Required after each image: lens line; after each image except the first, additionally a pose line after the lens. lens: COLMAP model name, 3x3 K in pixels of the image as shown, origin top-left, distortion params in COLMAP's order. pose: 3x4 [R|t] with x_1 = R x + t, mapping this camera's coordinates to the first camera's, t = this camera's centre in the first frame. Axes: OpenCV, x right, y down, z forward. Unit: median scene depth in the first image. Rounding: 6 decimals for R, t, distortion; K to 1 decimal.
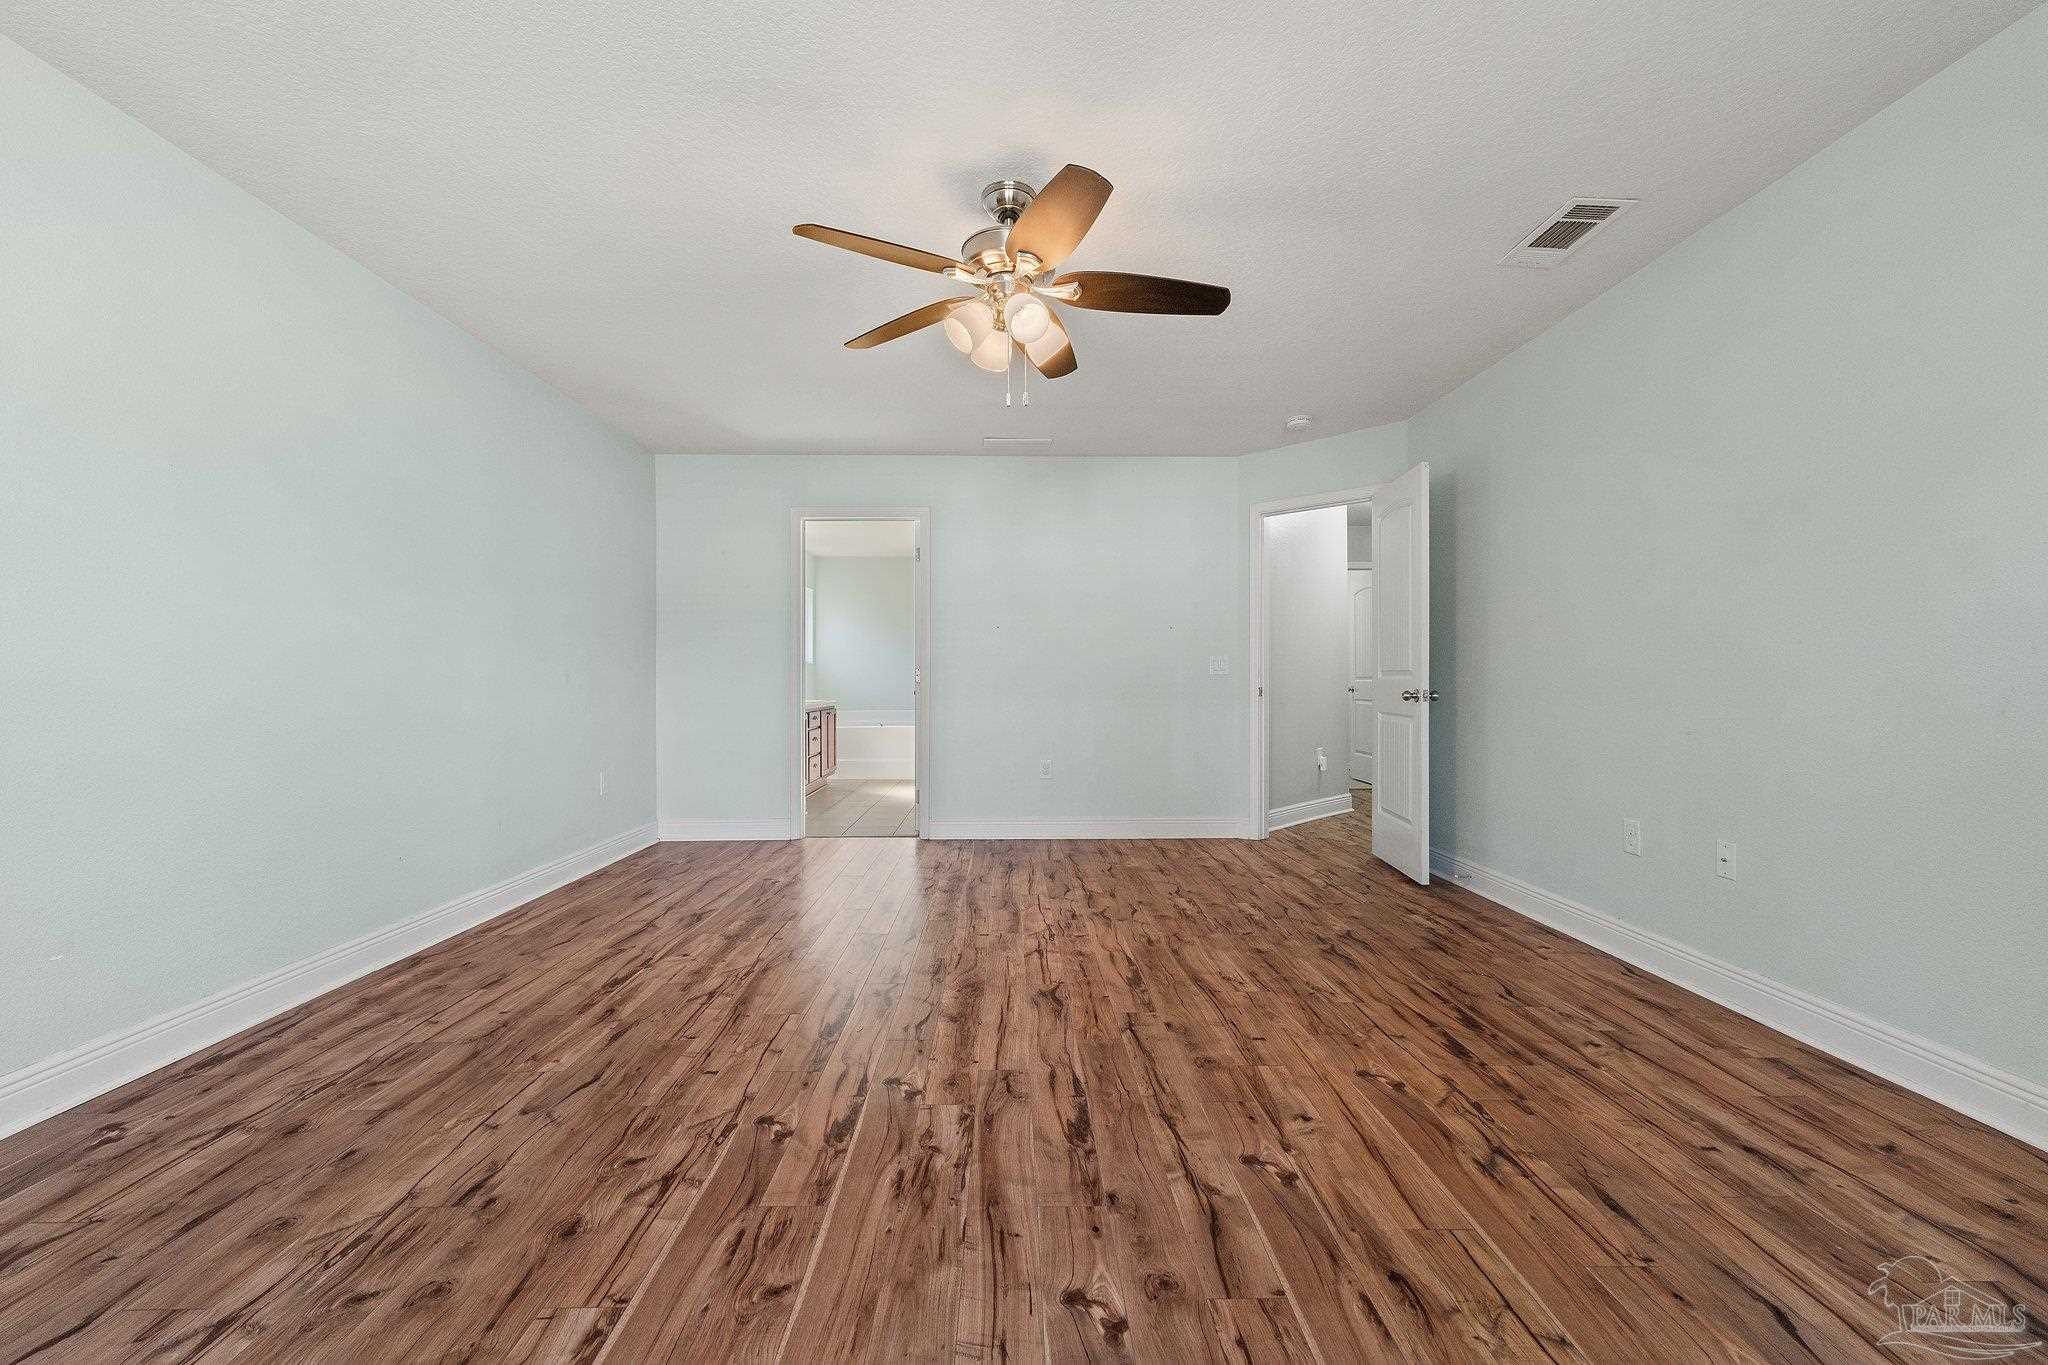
lens RADIAL K [[854.4, 0, 1024.1], [0, 854.4, 682.2], [0, 0, 1]] dist [0.001762, 0.000053]
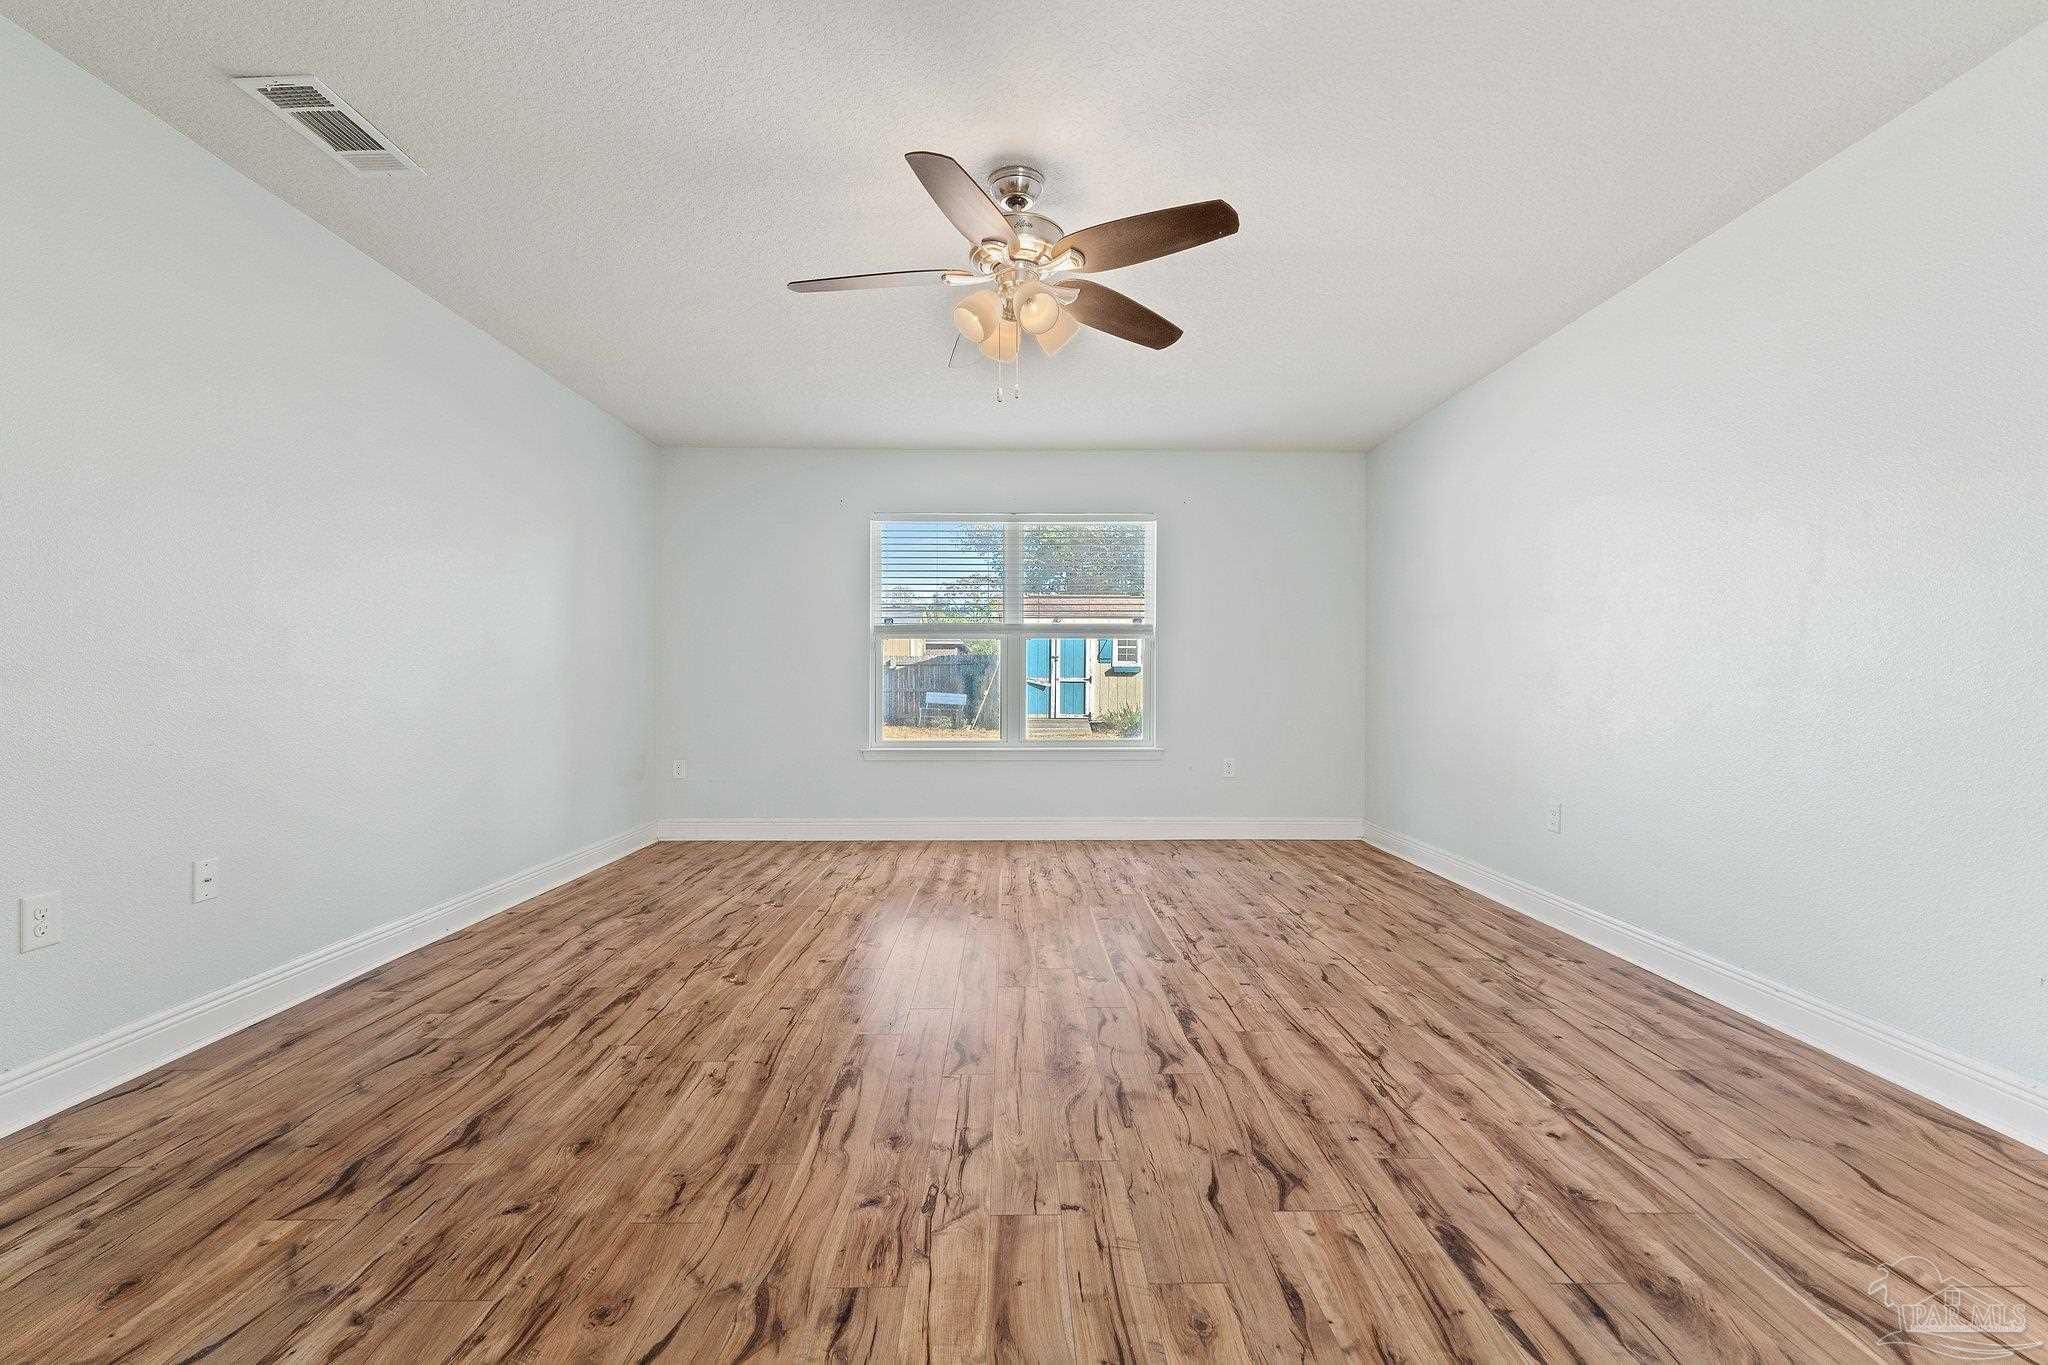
lens RADIAL K [[854.4, 0, 1021.2], [0, 854.4, 681.9], [0, 0, 1]] dist [0.001762, 0.000053]
pose [[-0.999989, -0.002817, 0.003702, -0.027054], [-0.002812, 0.999995, 0.001367, -0.000555], [-0.003705, 0.001357, -0.999992, 1.990954]]
